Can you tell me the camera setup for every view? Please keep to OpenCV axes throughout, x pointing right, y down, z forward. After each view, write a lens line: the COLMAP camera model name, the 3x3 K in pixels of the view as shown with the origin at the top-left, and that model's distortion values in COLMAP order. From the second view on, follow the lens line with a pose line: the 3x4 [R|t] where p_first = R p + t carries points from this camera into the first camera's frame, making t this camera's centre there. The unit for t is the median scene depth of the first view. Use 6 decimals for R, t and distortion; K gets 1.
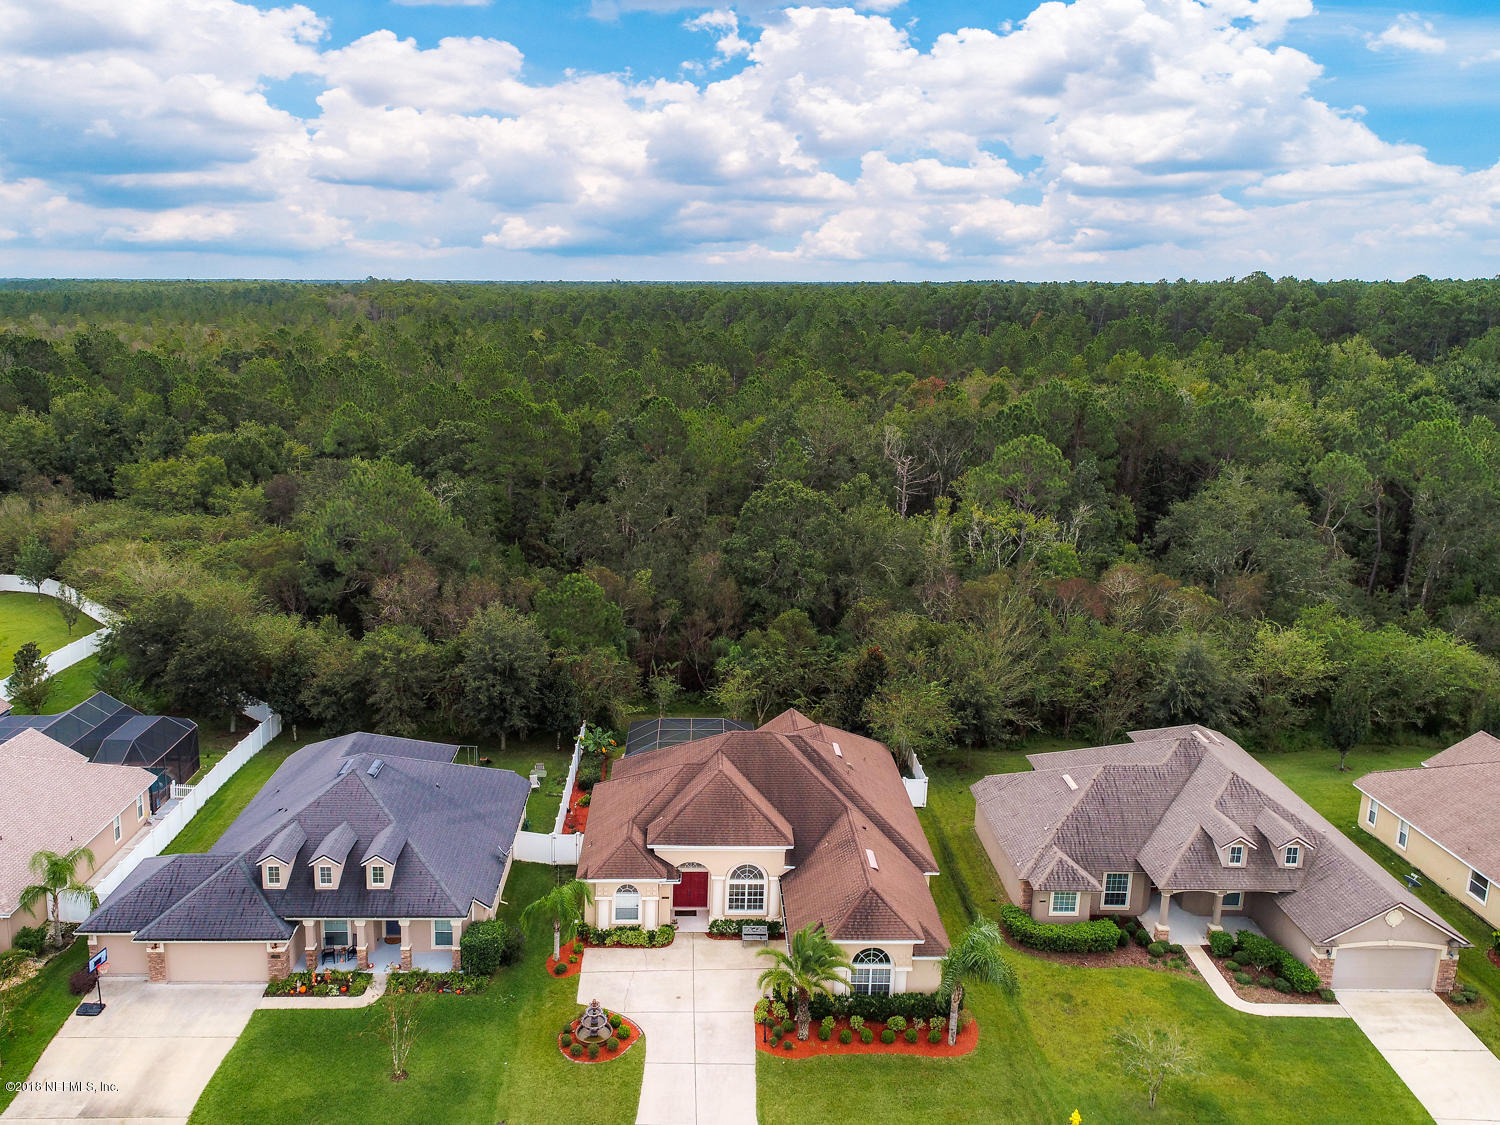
lens RADIAL K [[1138.0, 0, 749.1], [0, 1138.0, 540.7], [0, 0, 1]] dist [0.011457, 0.006296]
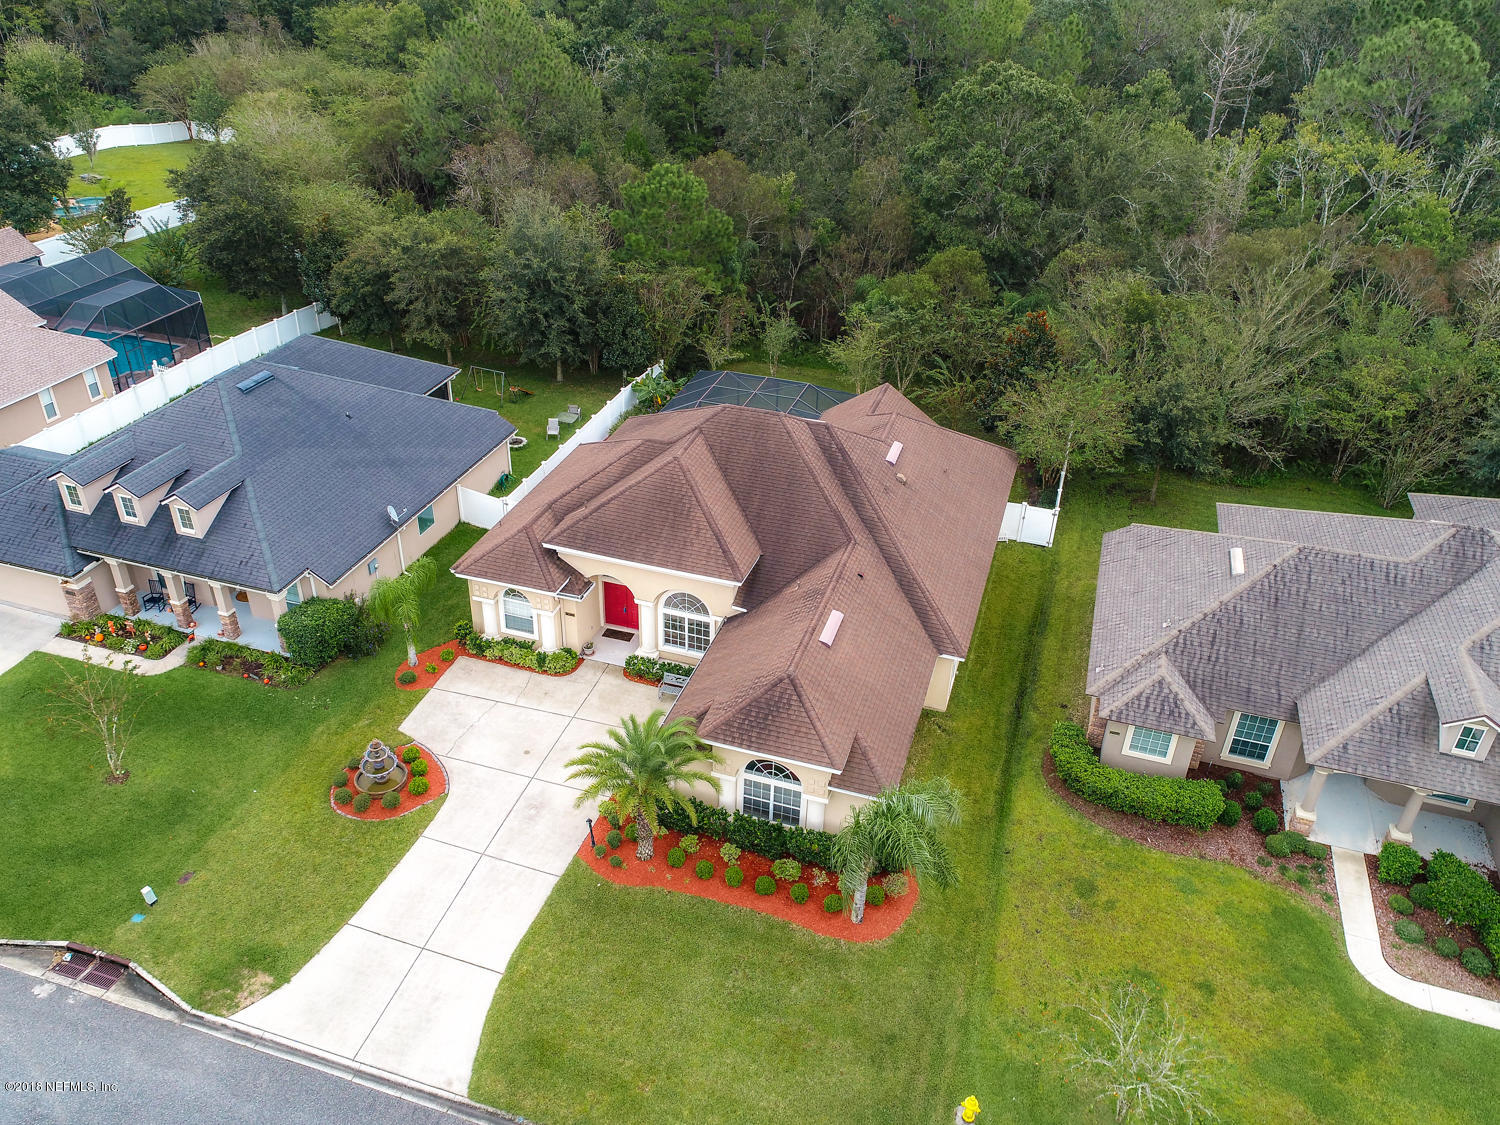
lens RADIAL K [[1138.0, 0, 749.1], [0, 1138.0, 540.7], [0, 0, 1]] dist [0.011457, 0.006296]
pose [[0.942047, 0.184443, -0.280229, 0.222257], [-0.088863, 0.942657, 0.321715, 0.022696], [0.323498, -0.278168, 0.904418, 0.374775]]
